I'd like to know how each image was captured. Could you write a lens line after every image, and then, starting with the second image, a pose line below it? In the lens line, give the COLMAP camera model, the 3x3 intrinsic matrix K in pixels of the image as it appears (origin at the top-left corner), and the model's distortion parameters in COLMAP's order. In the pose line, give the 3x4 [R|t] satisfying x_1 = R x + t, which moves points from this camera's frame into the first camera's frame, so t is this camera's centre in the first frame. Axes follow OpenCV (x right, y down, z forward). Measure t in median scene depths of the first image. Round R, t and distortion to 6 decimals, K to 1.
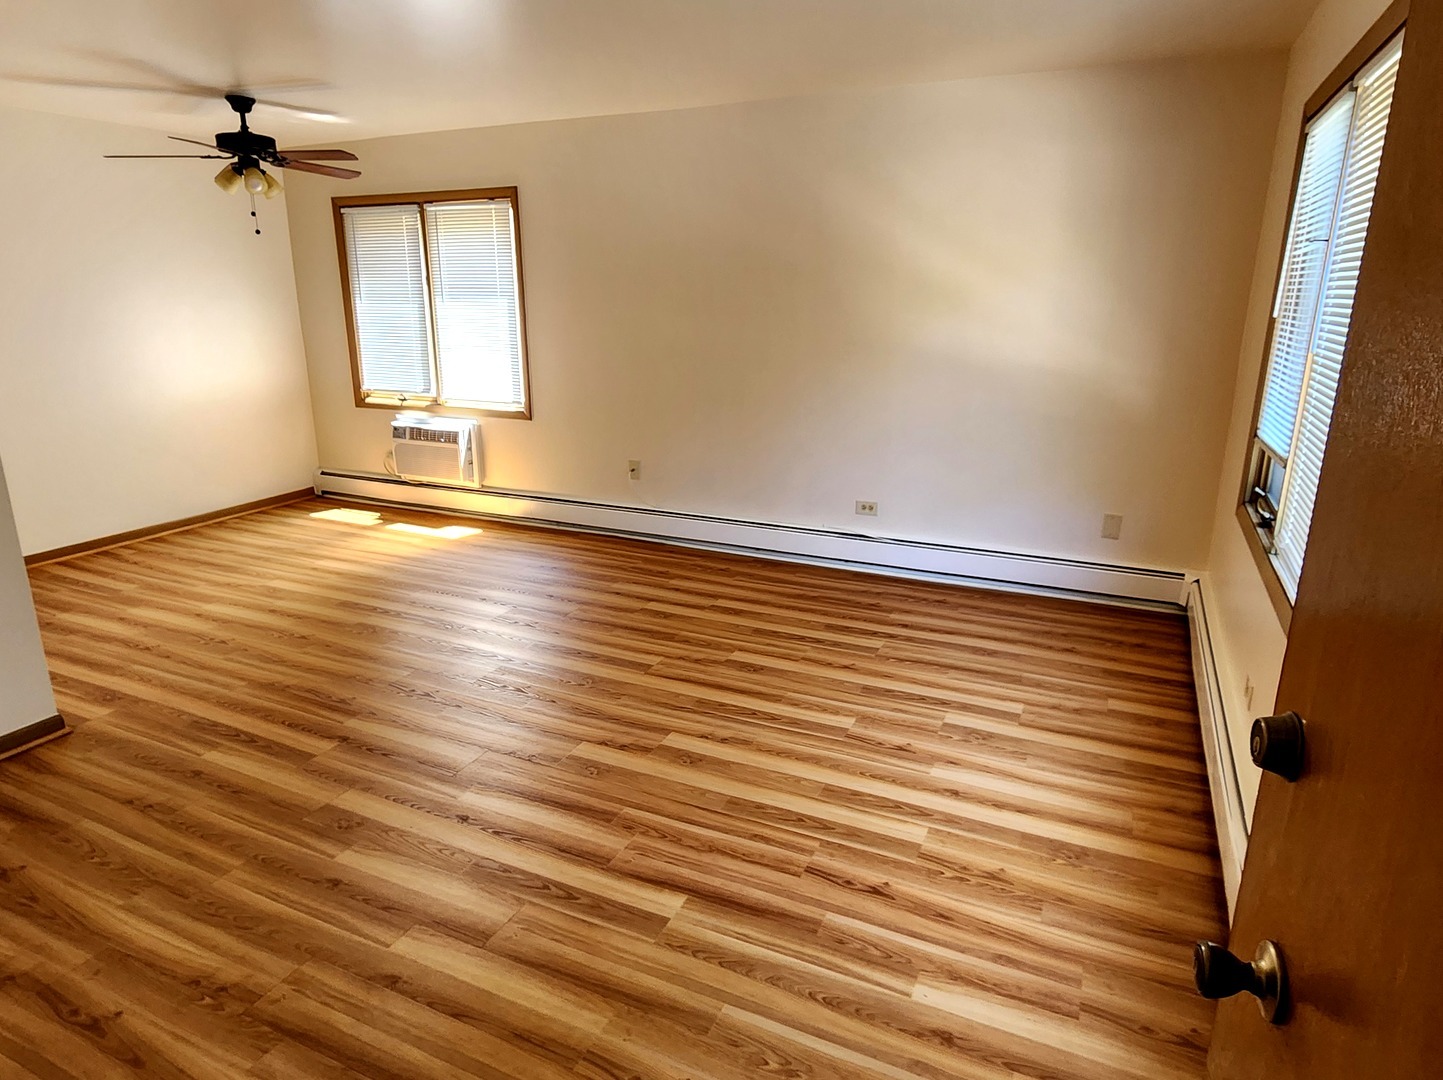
lens RADIAL K [[863.3, 0, 717.9], [0, 863.3, 534.1], [0, 0, 1]] dist [-0.001280, 0.002424]
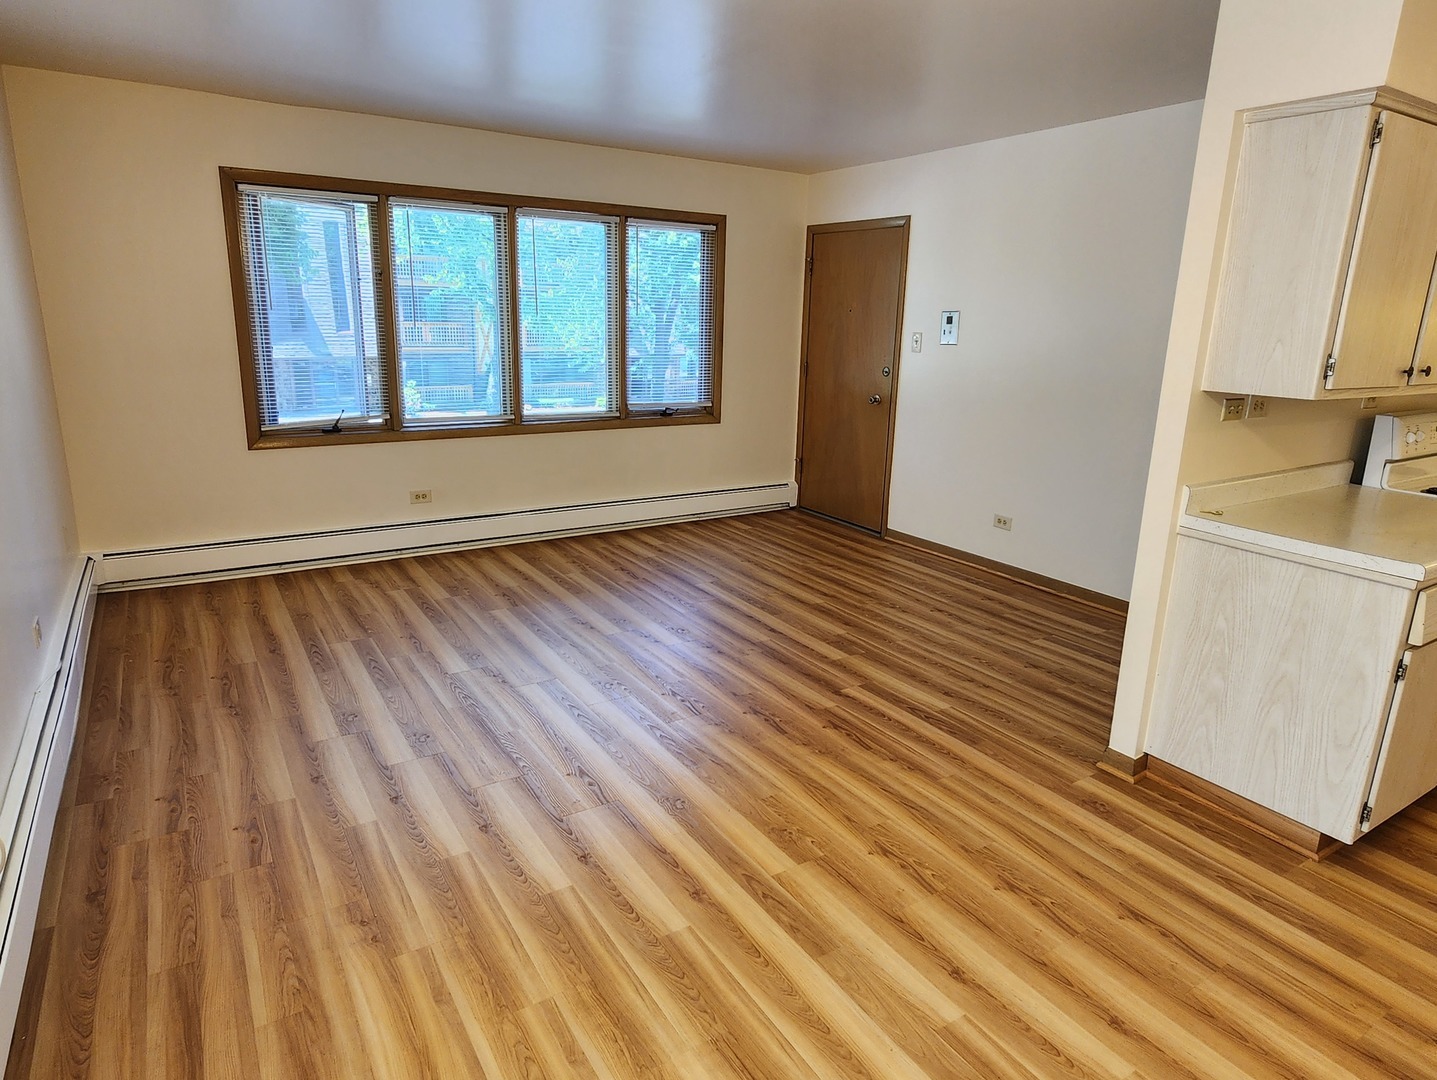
lens RADIAL K [[859.7, 0, 714.9], [0, 859.7, 534.1], [0, 0, 1]] dist [-0.001280, 0.002424]
pose [[-0.844733, -0.153556, 0.512685, -0.789371], [0.122934, 0.876666, 0.465127, -0.463603], [-0.520877, 0.455935, -0.721672, 1.682637]]
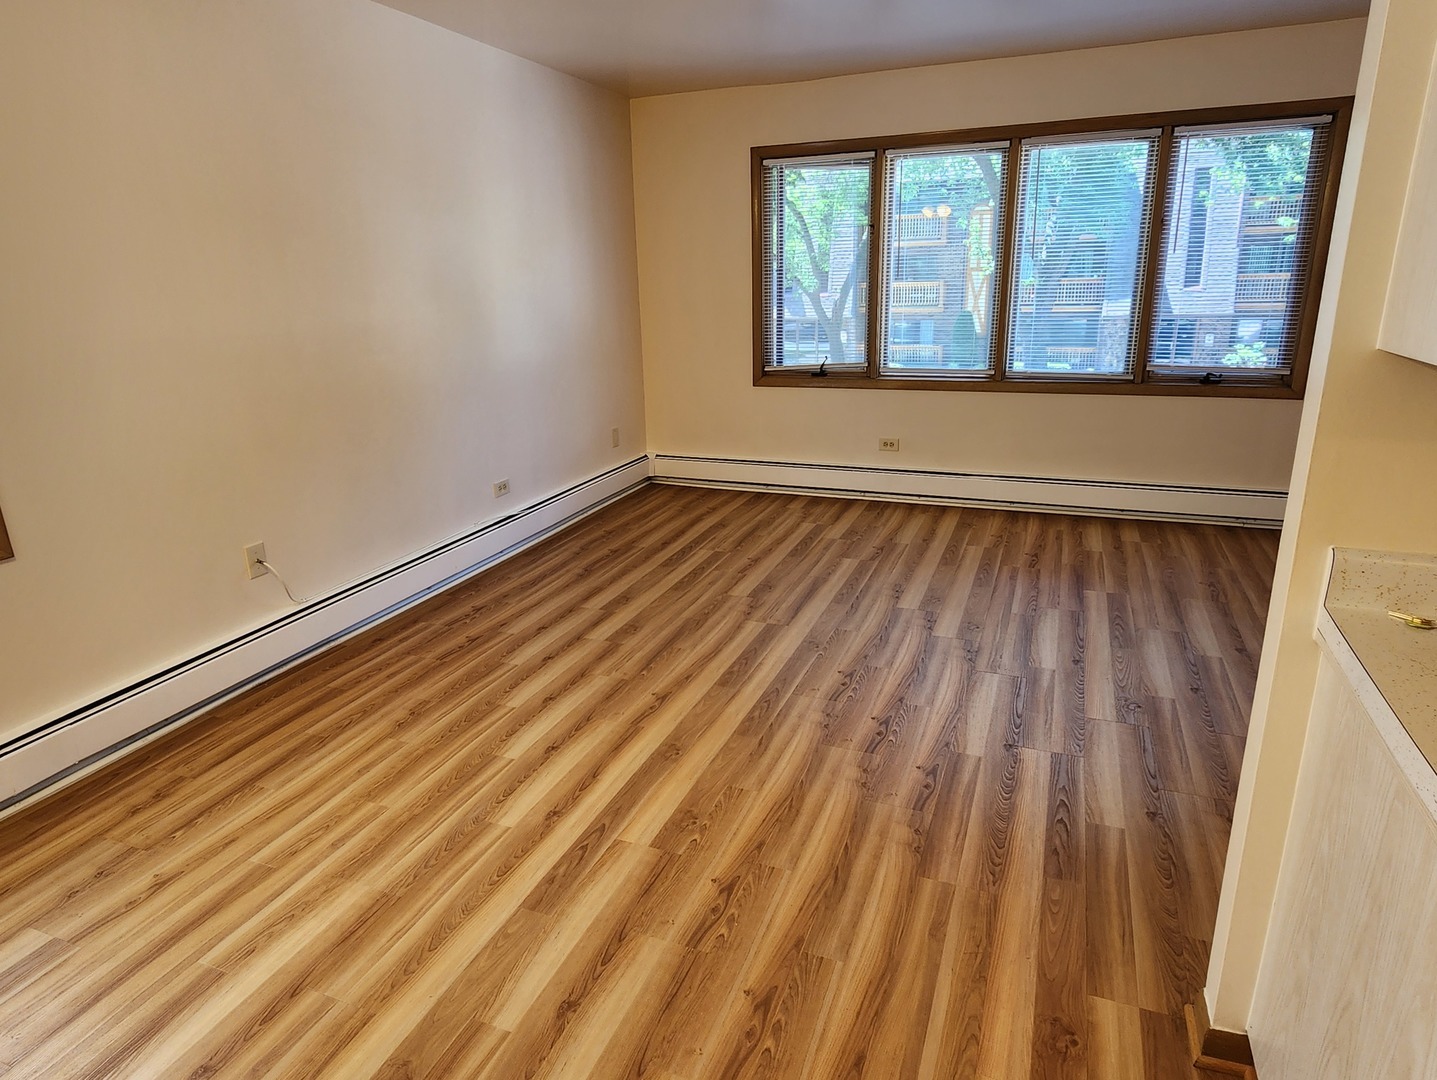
lens RADIAL K [[859.7, 0, 714.9], [0, 859.7, 534.1], [0, 0, 1]] dist [-0.001280, 0.002424]
pose [[-0.058566, -0.291129, 0.954889, -1.096229], [0.296905, 0.908167, 0.295094, -0.279958], [-0.953109, 0.300793, 0.033250, 1.104488]]
